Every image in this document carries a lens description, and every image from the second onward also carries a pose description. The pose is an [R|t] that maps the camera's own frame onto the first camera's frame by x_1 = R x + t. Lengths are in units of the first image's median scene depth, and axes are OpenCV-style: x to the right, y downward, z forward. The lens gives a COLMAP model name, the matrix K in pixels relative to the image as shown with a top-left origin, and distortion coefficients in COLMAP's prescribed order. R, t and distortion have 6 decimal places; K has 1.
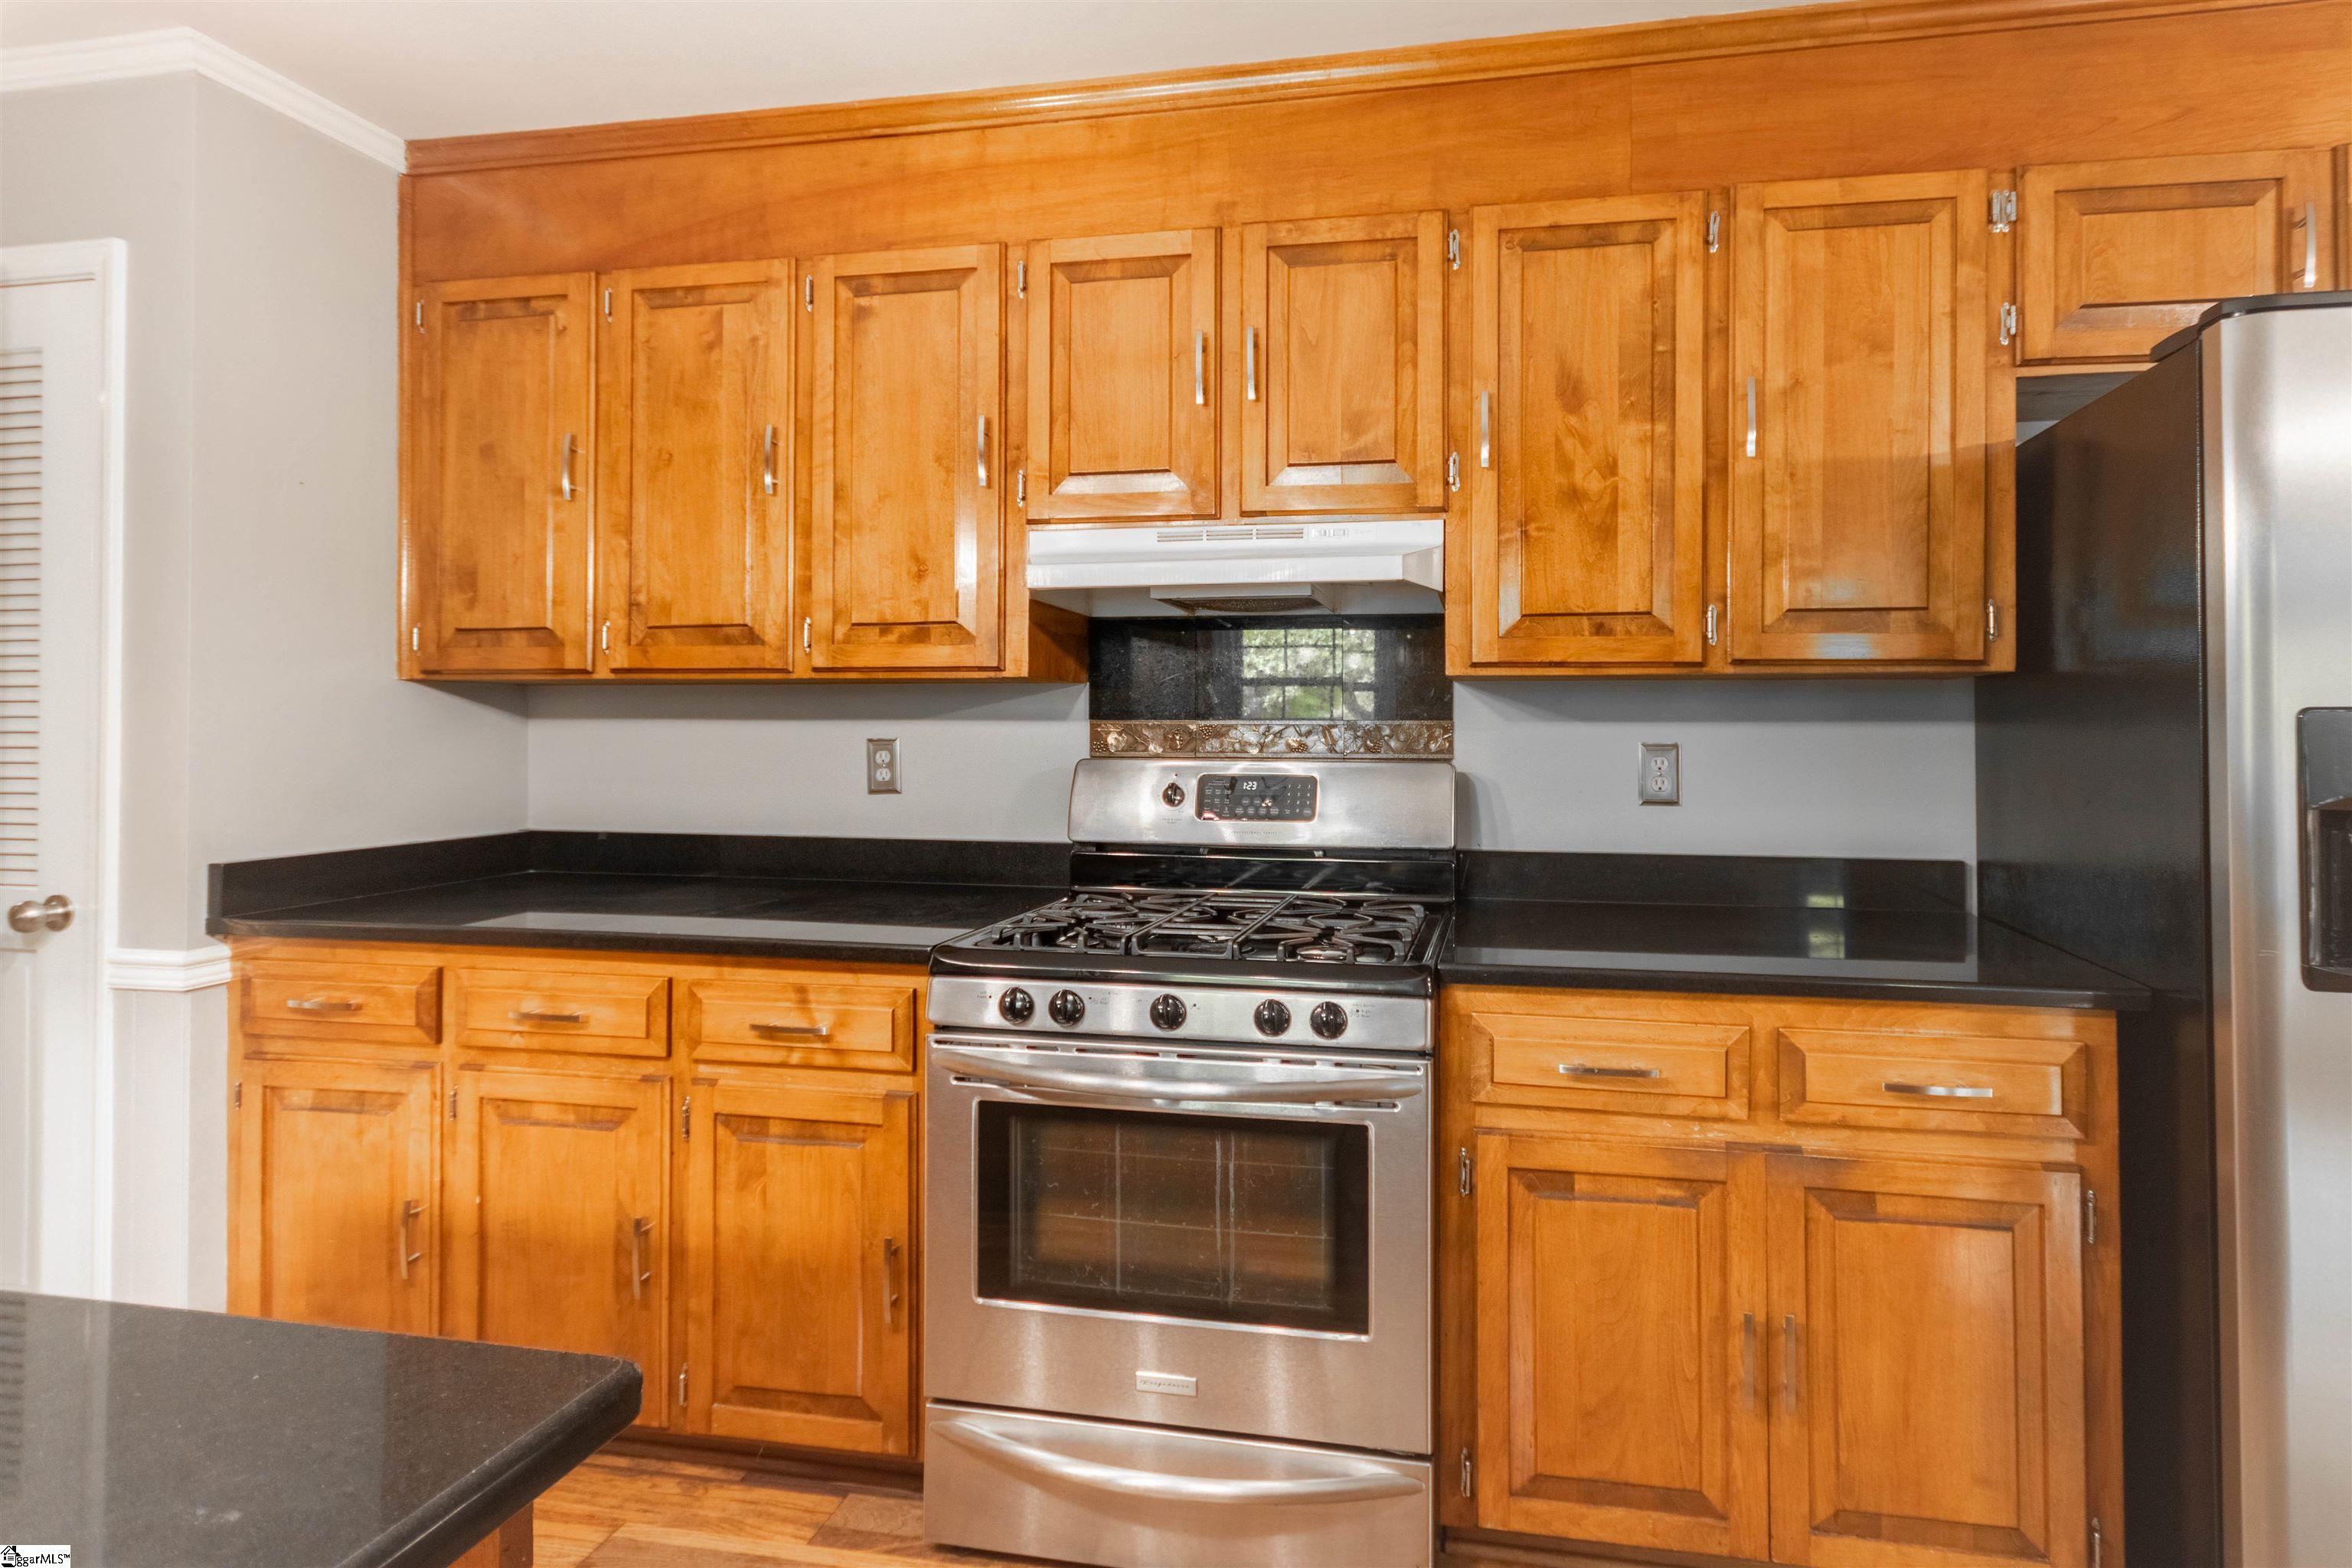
lens RADIAL K [[1151.0, 0, 1177.0], [0, 1151.0, 716.8], [0, 0, 1]] dist [0.022142, 0.000031]
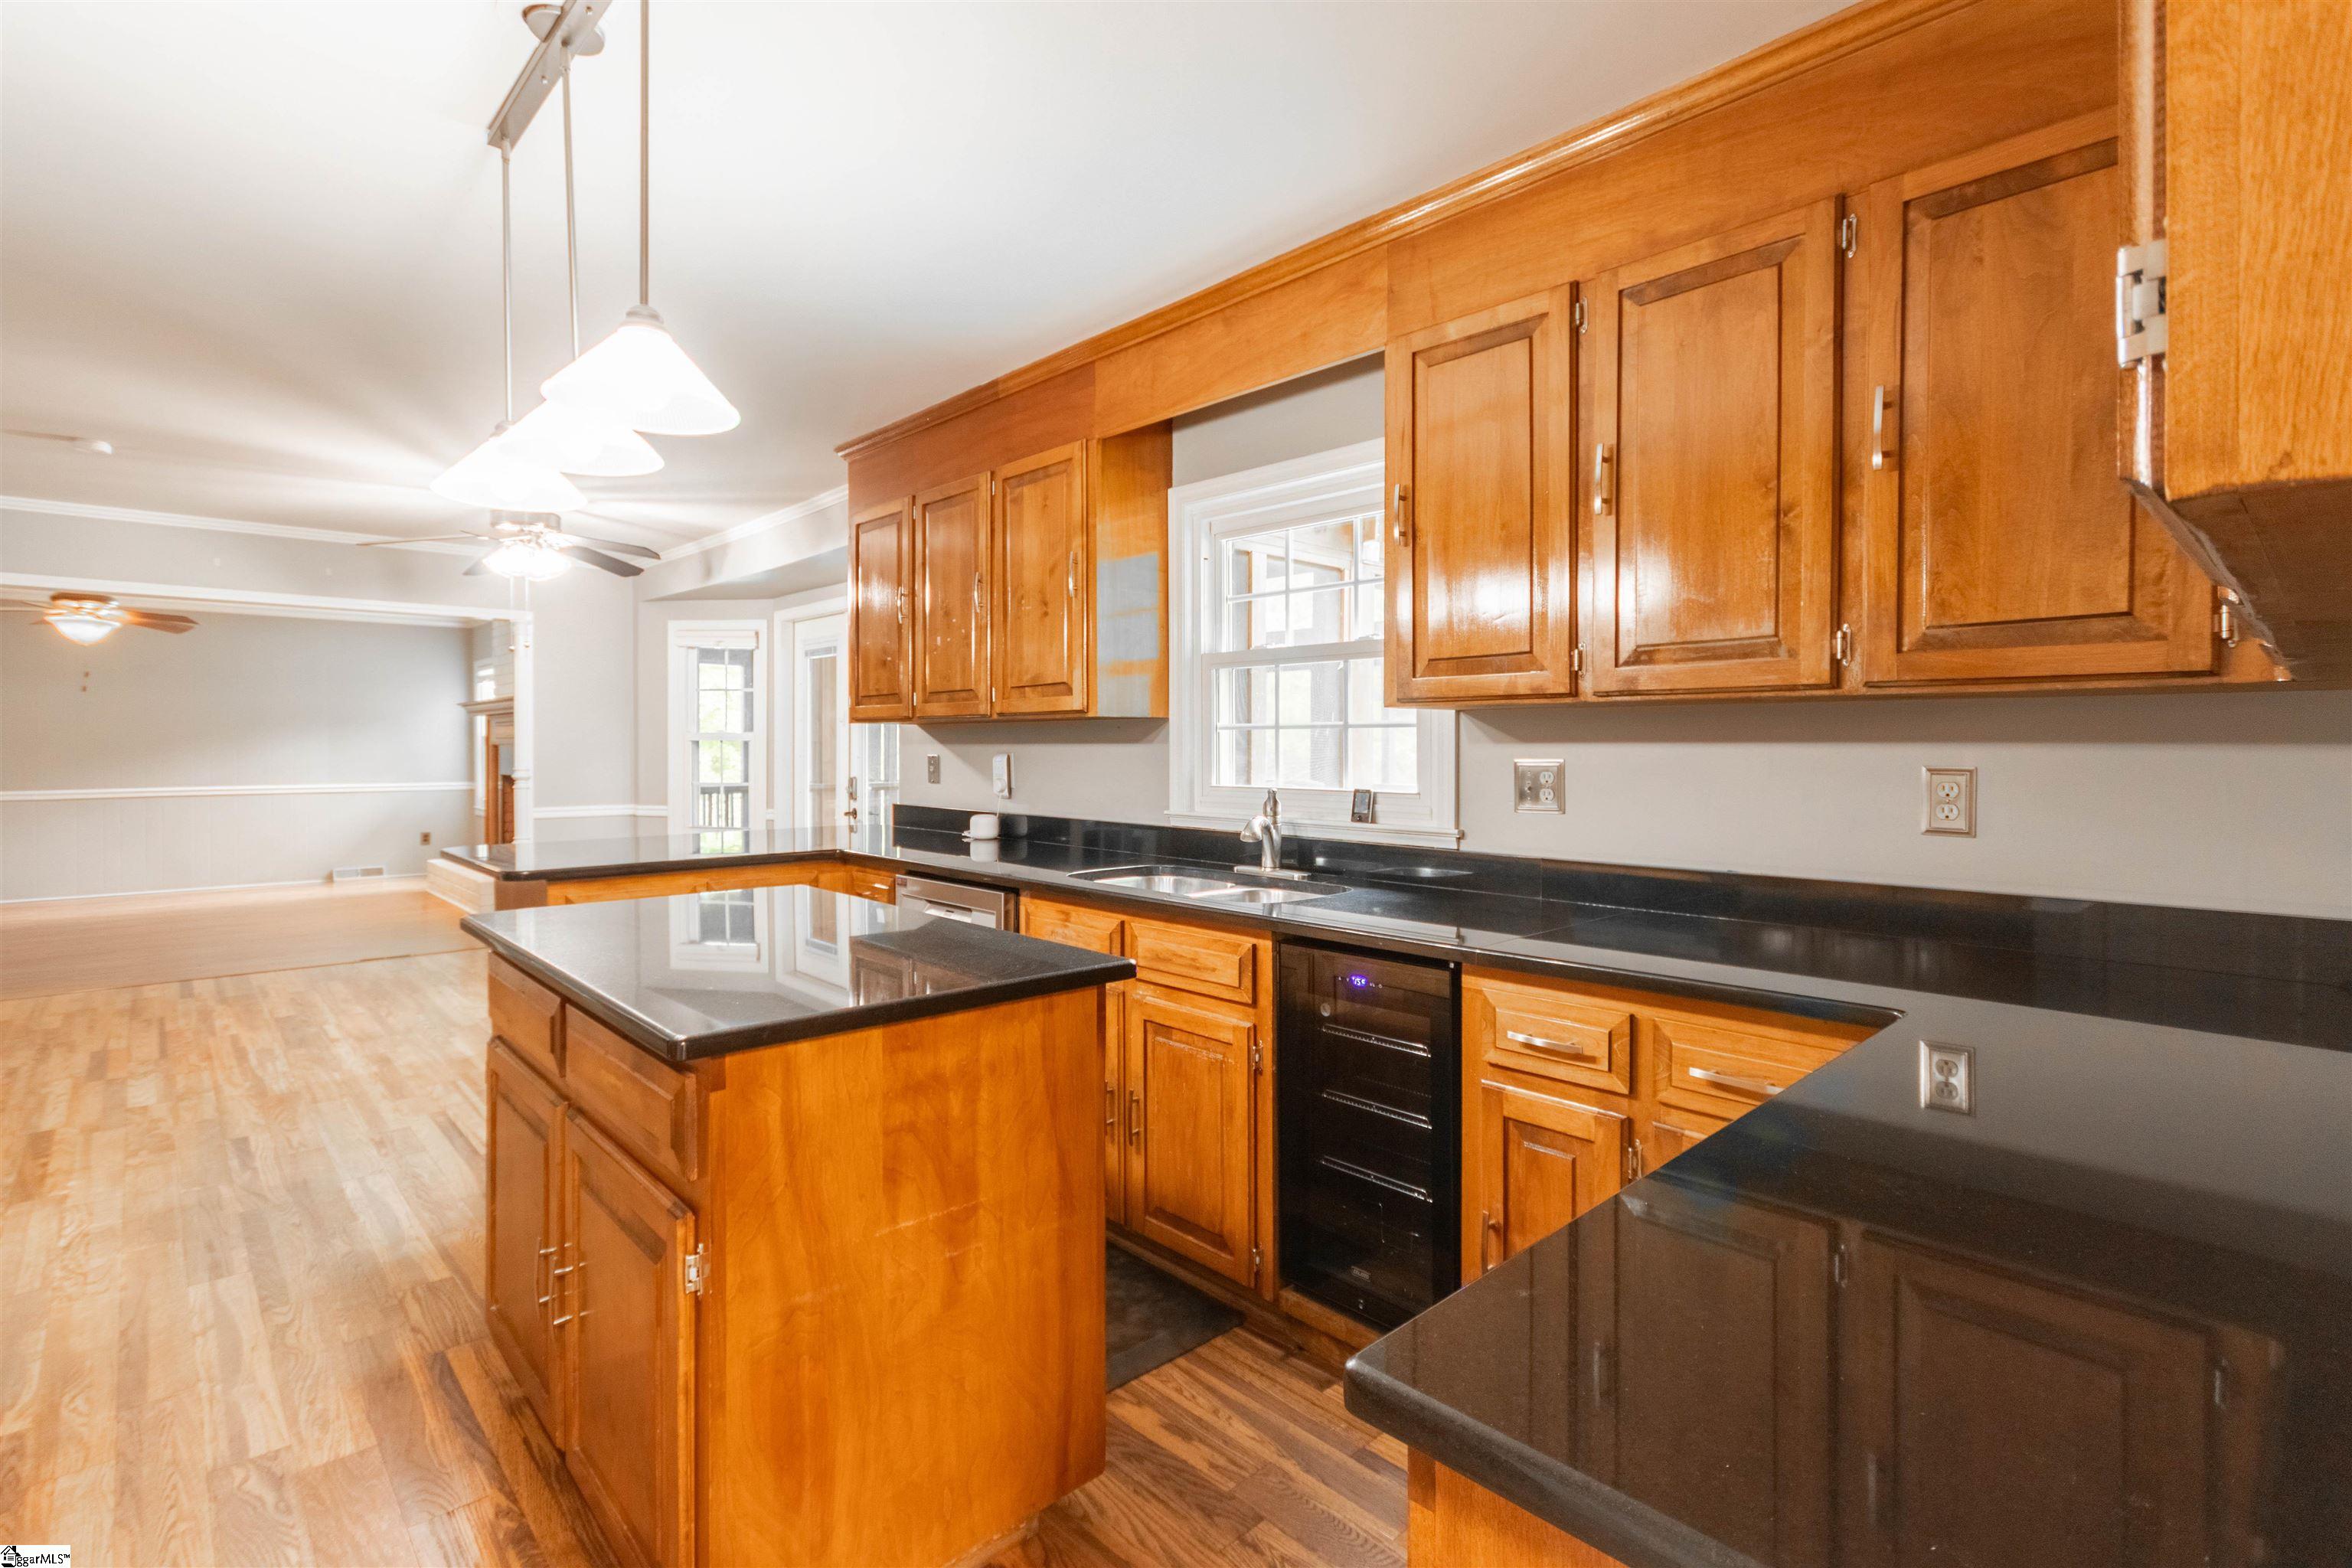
lens RADIAL K [[1108.3, 0, 1176.0], [0, 1108.3, 752.6], [0, 0, 1]] dist [0.030723, 0.000112]
pose [[0.807066, 0.003570, -0.590450, 0.356168], [0.003605, 0.999933, 0.010974, -0.000861], [0.590450, -0.010985, 0.806999, -0.057993]]
